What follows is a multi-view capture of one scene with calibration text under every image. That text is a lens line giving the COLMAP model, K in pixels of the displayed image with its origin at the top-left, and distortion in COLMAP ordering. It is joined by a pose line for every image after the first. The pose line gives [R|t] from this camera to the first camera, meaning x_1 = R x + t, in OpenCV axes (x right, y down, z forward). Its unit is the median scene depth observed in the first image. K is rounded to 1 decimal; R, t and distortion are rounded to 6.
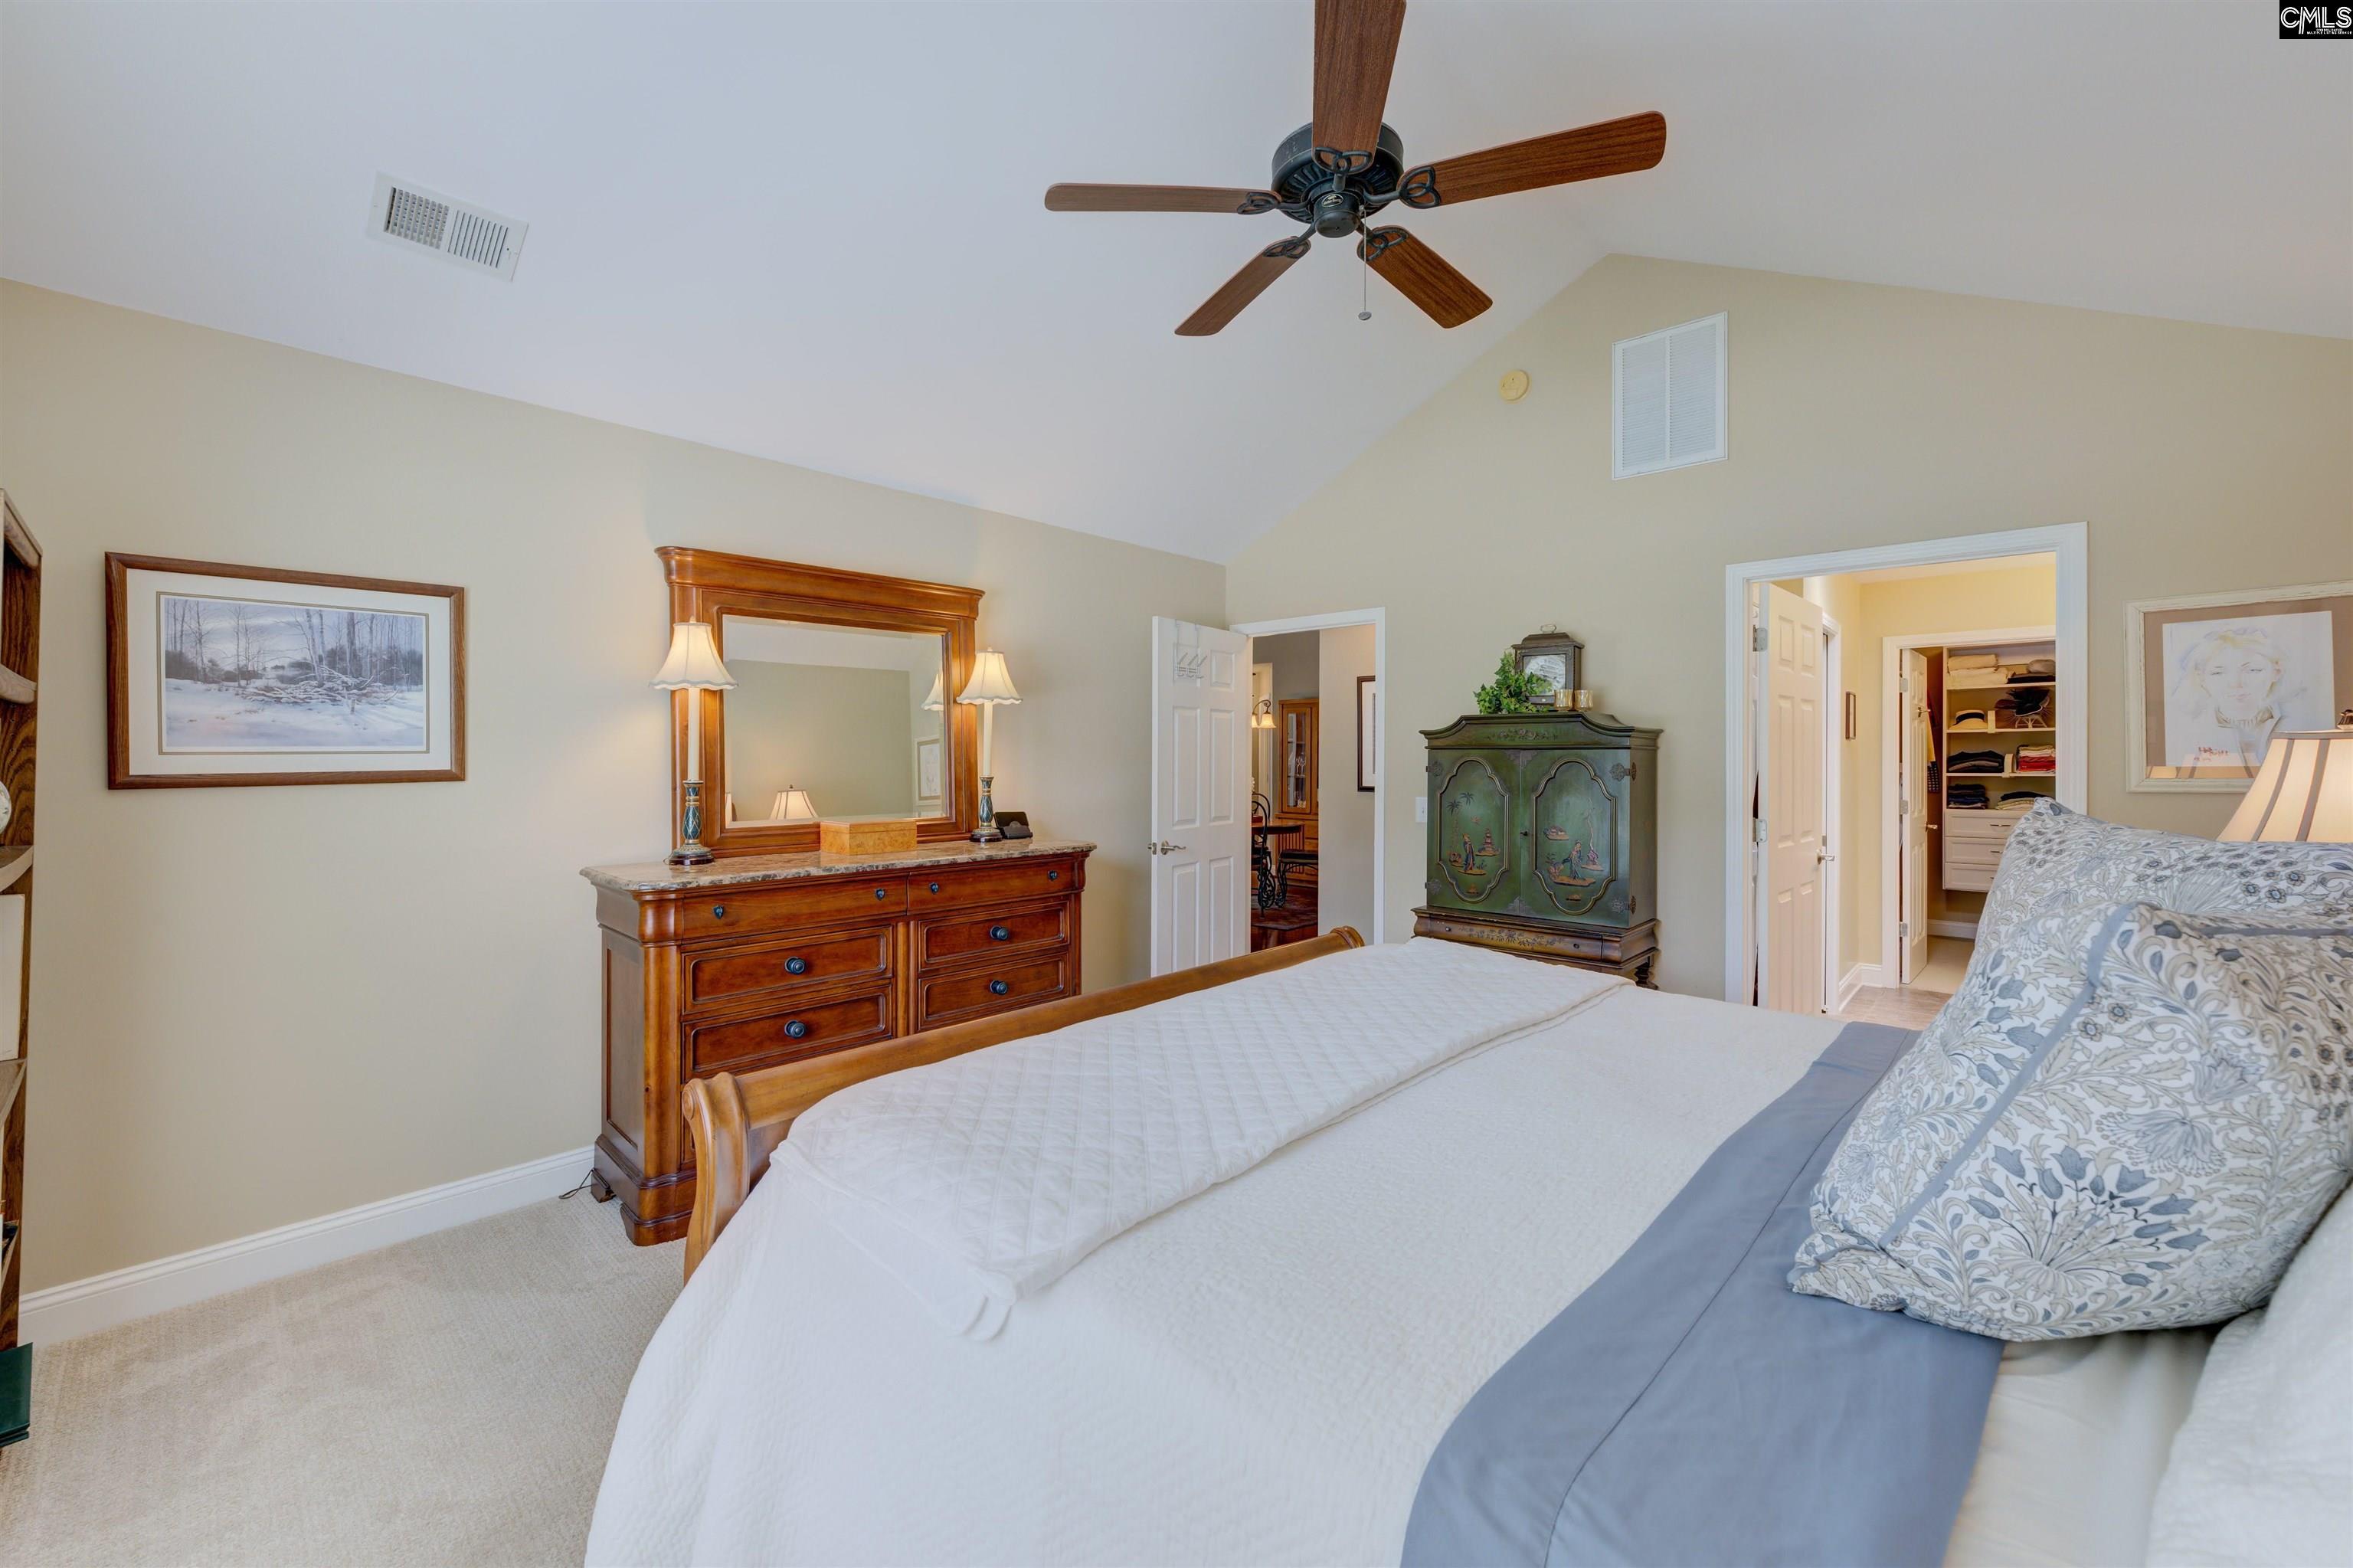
lens RADIAL K [[932.9, 0, 1164.5], [0, 932.9, 791.8], [0, 0, 1]] dist [0.000574, 0.000466]
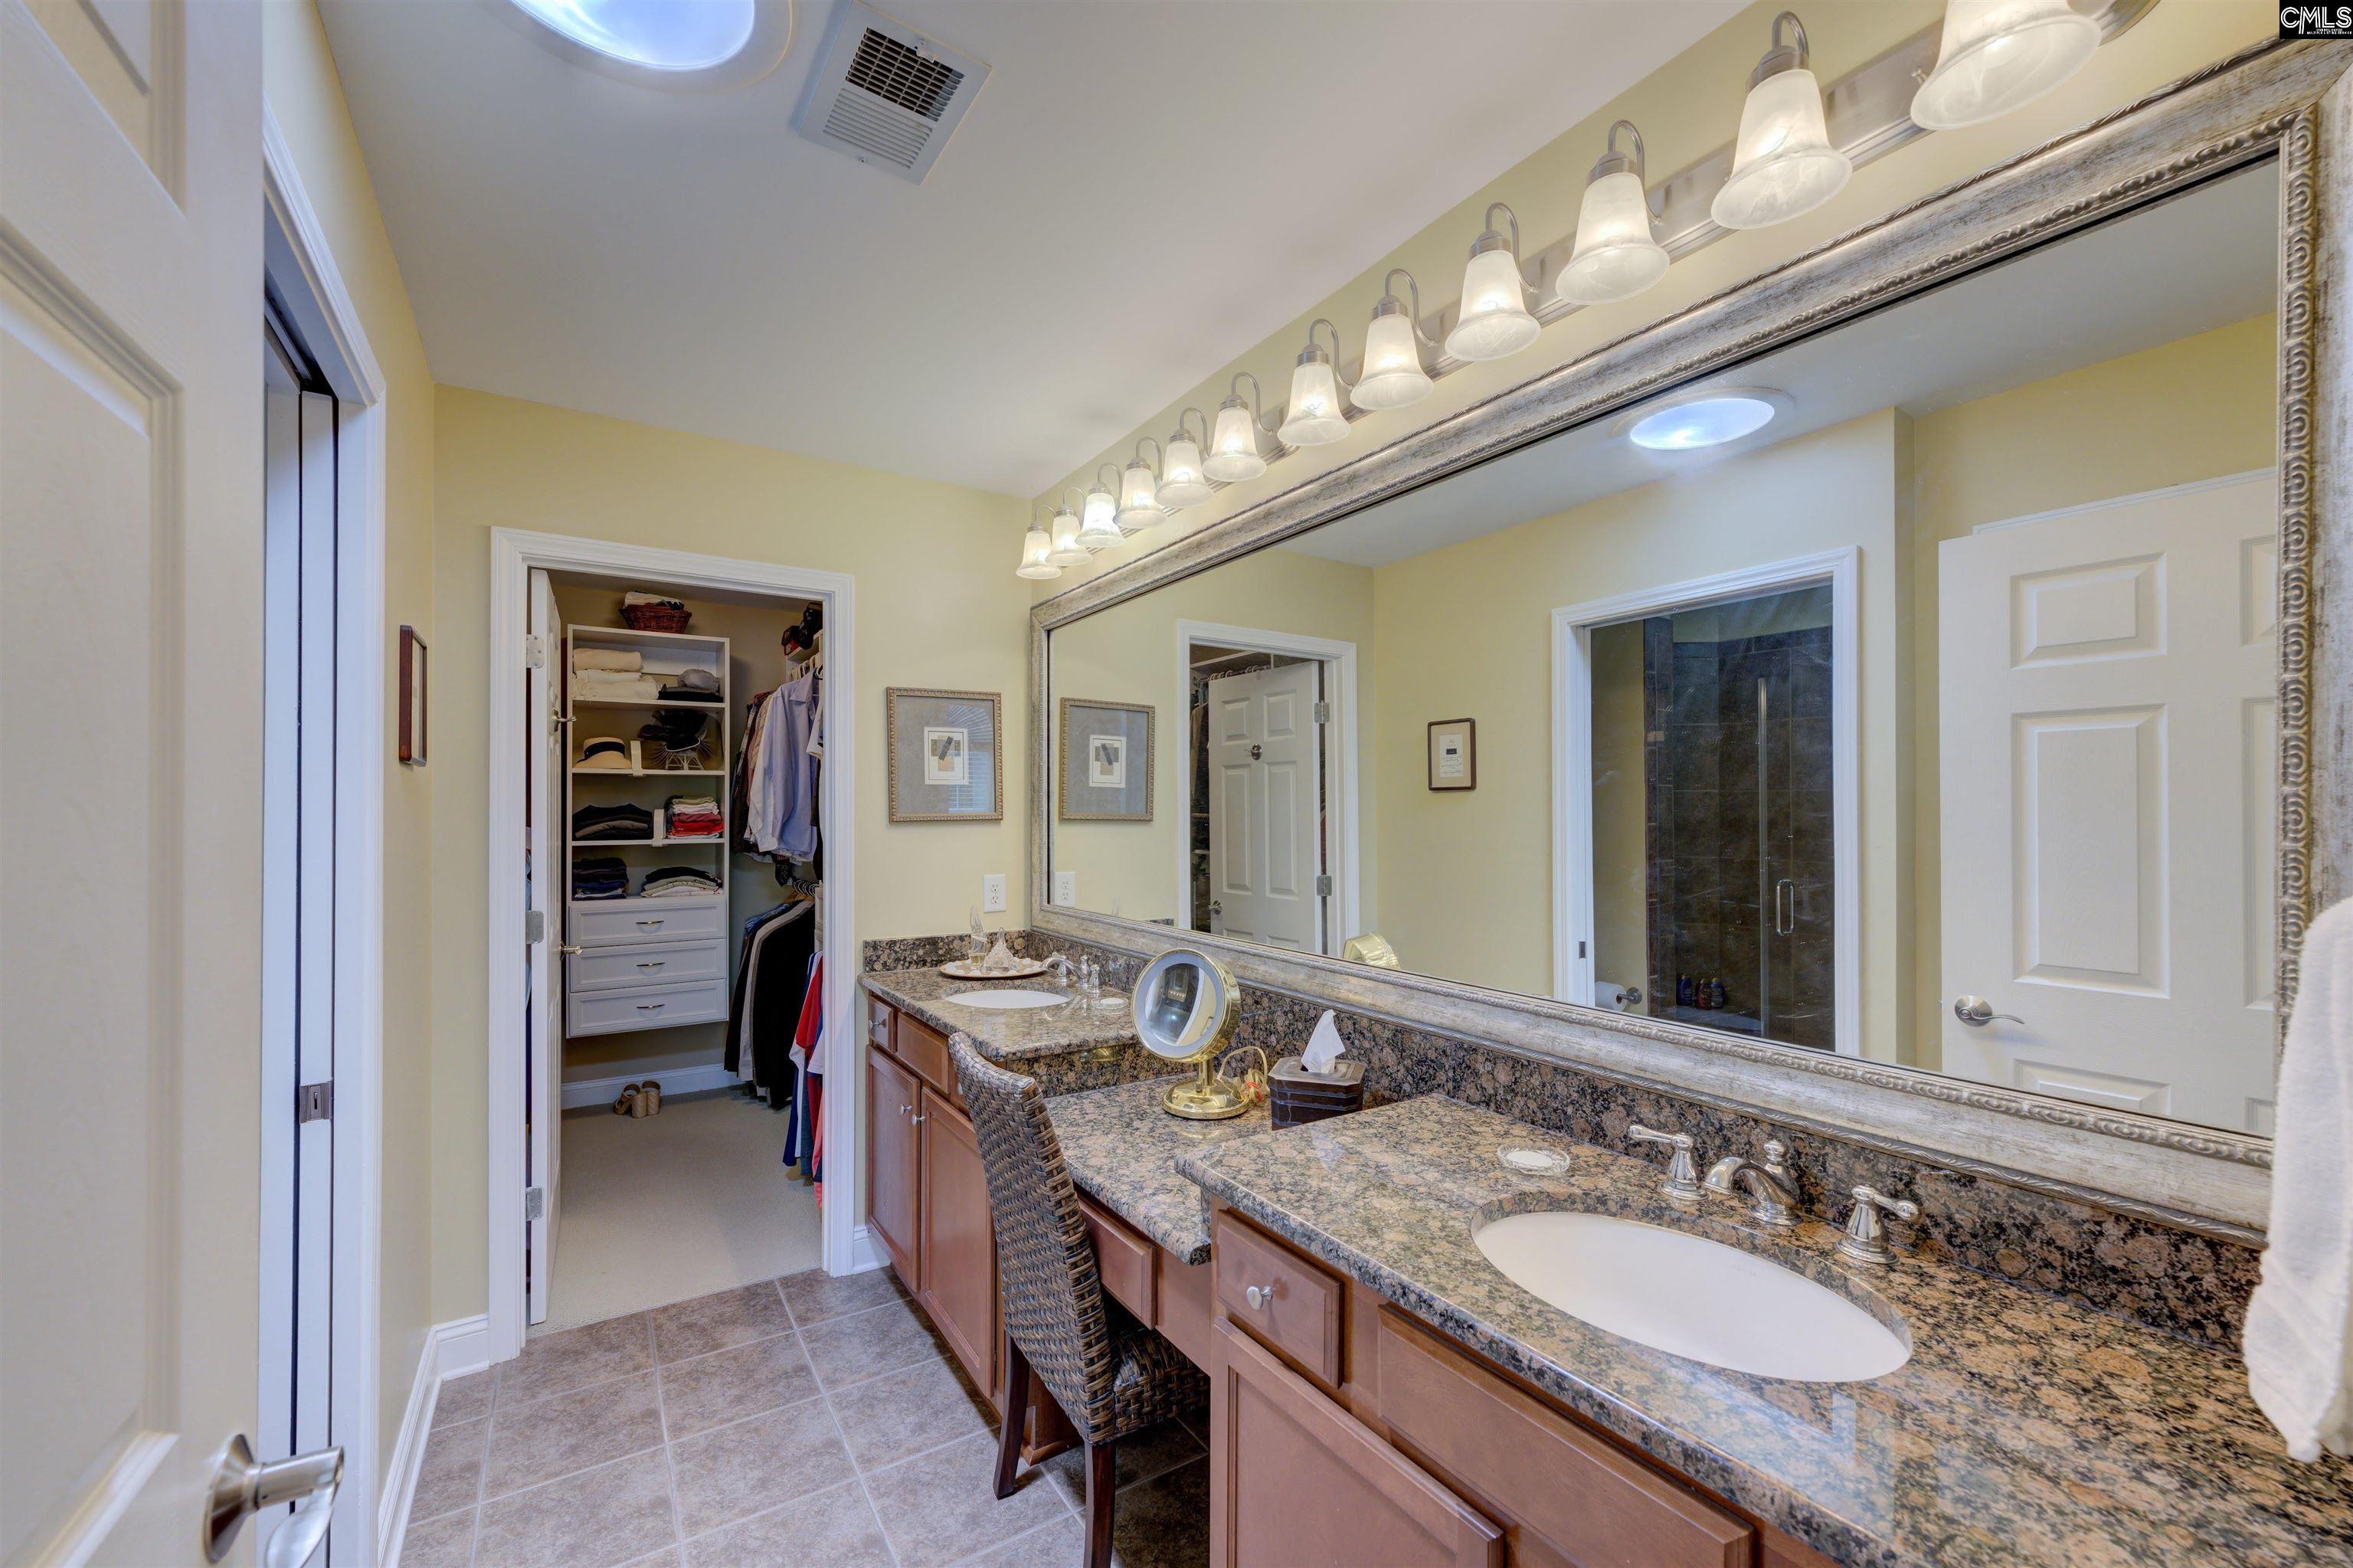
lens RADIAL K [[932.9, 0, 1164.5], [0, 932.9, 791.8], [0, 0, 1]] dist [0.000574, 0.000466]
pose [[0.242329, 0.027963, 0.969791, 0.366357], [0.031843, 0.998817, -0.036757, -0.018054], [-0.969671, 0.039788, 0.241152, 0.507794]]
